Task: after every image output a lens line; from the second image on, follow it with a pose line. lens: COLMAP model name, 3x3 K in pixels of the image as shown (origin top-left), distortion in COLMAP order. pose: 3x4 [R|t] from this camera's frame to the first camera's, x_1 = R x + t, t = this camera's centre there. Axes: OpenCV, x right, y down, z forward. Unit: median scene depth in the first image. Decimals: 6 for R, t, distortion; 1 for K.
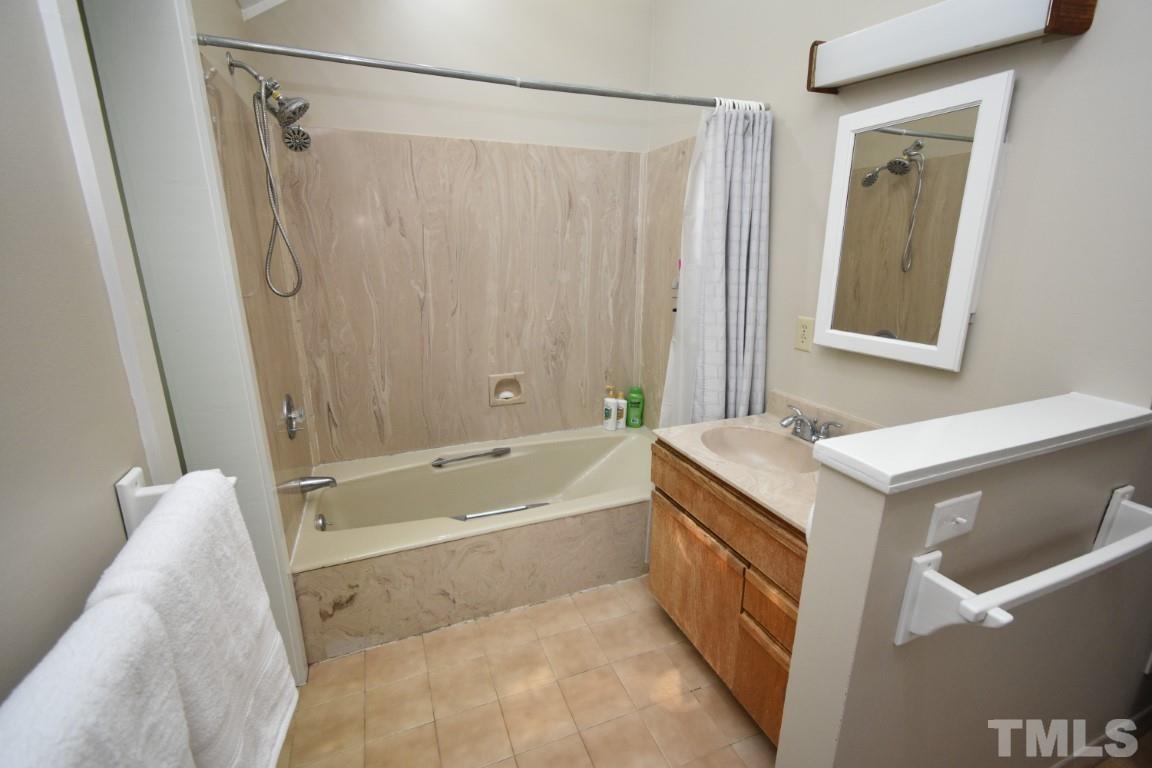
lens RADIAL K [[515.7, 0, 579.4], [0, 515.7, 388.0], [0, 0, 1]] dist [0.005043, -0.002406]
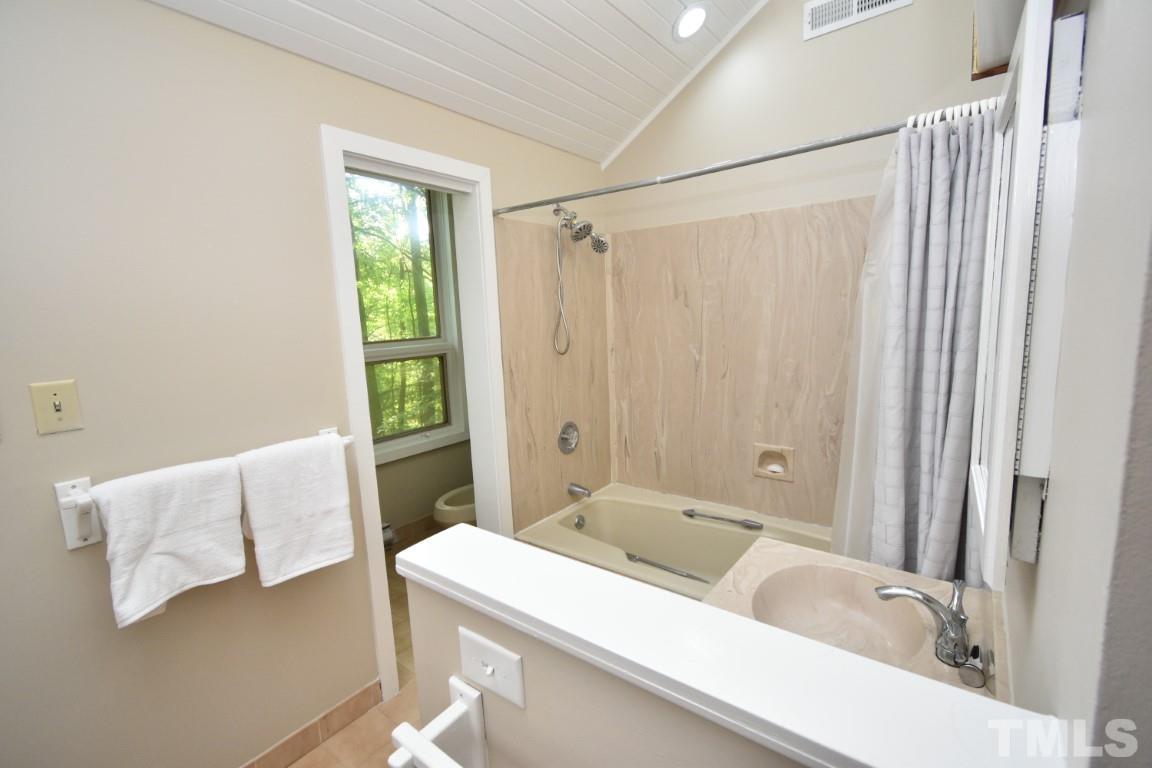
lens RADIAL K [[515.7, 0, 572.6], [0, 515.7, 387.0], [0, 0, 1]] dist [0.005043, -0.002406]
pose [[0.493943, 0.110839, -0.862400, 0.512179], [-0.191743, 0.981310, 0.016300, -0.083554], [0.848089, 0.157308, 0.505964, 0.217361]]
